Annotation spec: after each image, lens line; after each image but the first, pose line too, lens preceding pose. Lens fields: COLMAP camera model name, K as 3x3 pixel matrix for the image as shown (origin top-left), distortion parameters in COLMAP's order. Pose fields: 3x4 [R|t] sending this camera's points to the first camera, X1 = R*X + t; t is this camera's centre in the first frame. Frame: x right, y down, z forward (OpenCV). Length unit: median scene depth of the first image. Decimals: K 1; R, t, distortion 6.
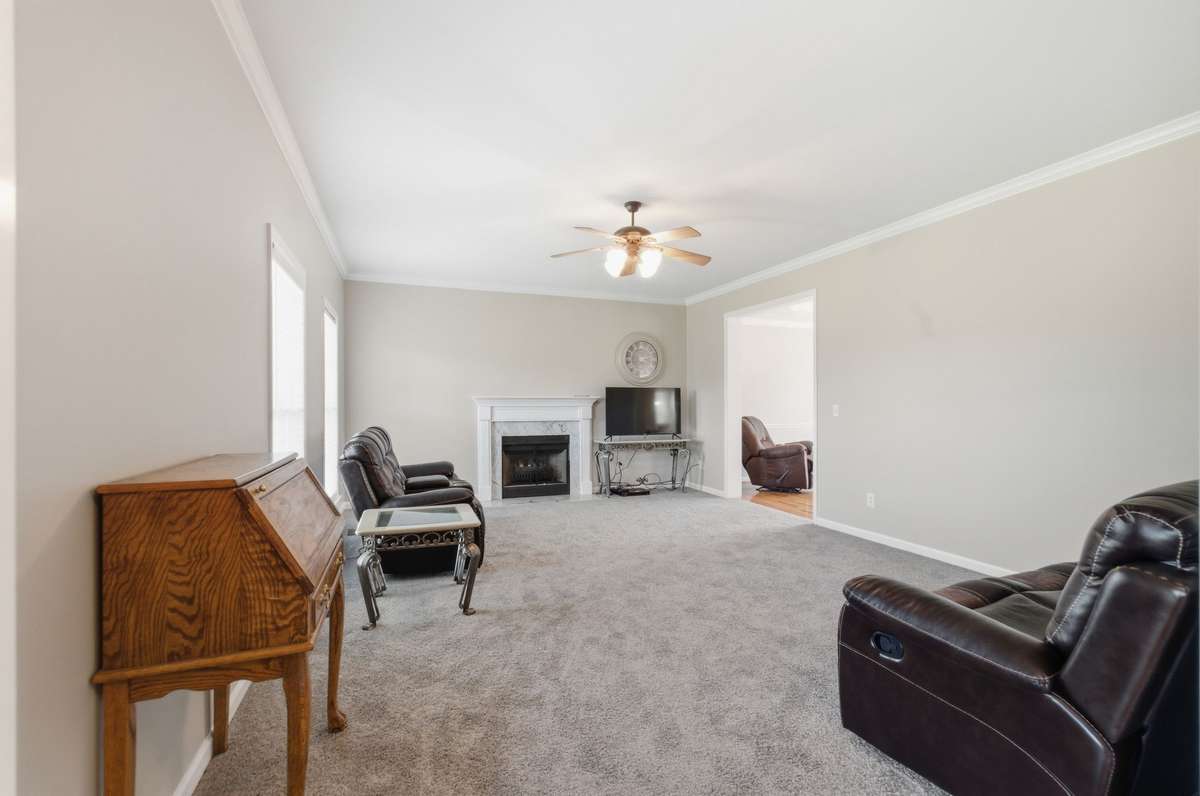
lens RADIAL K [[526.0, 0, 610.1], [0, 526.0, 404.0], [0, 0, 1]] dist [0.008786, -0.001503]
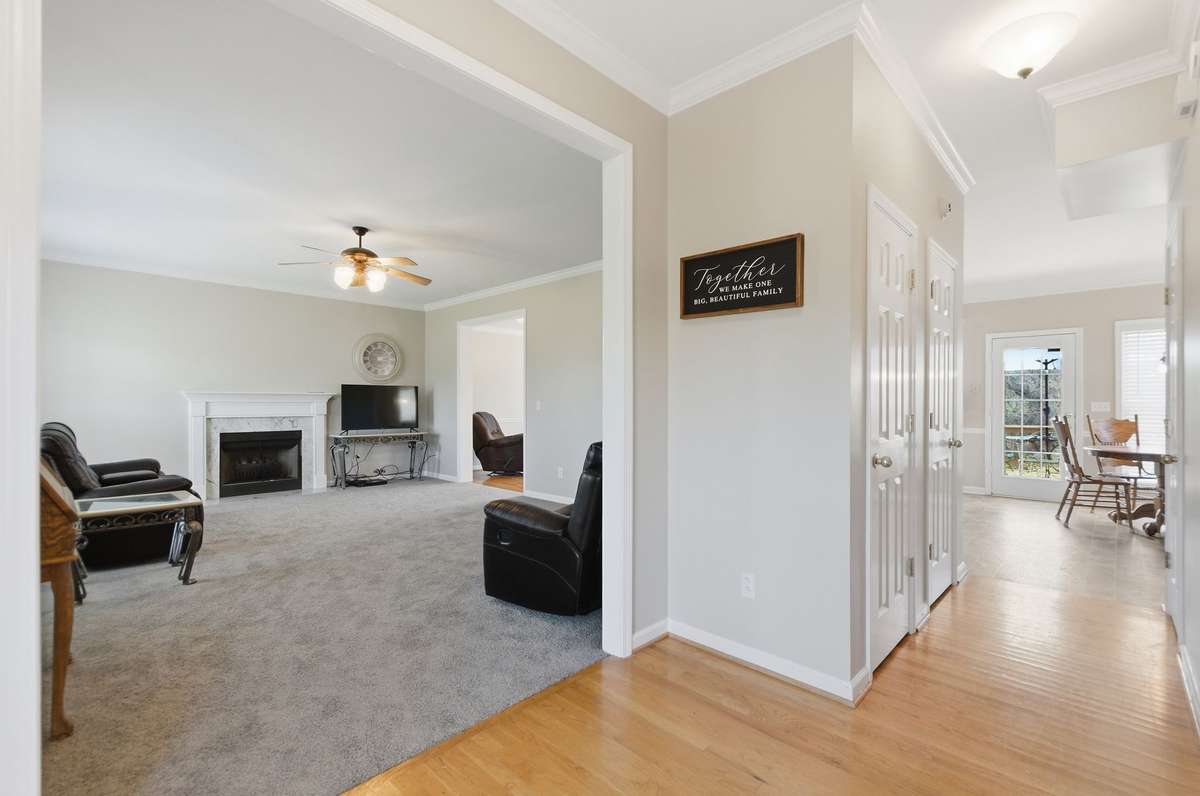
lens RADIAL K [[526.0, 0, 610.1], [0, 526.0, 404.0], [0, 0, 1]] dist [0.008786, -0.001503]
pose [[0.903636, 0.002456, 0.428294, 0.037584], [-0.002589, 0.999997, -0.000271, 0.009282], [-0.428294, -0.000864, 0.903639, -0.262063]]
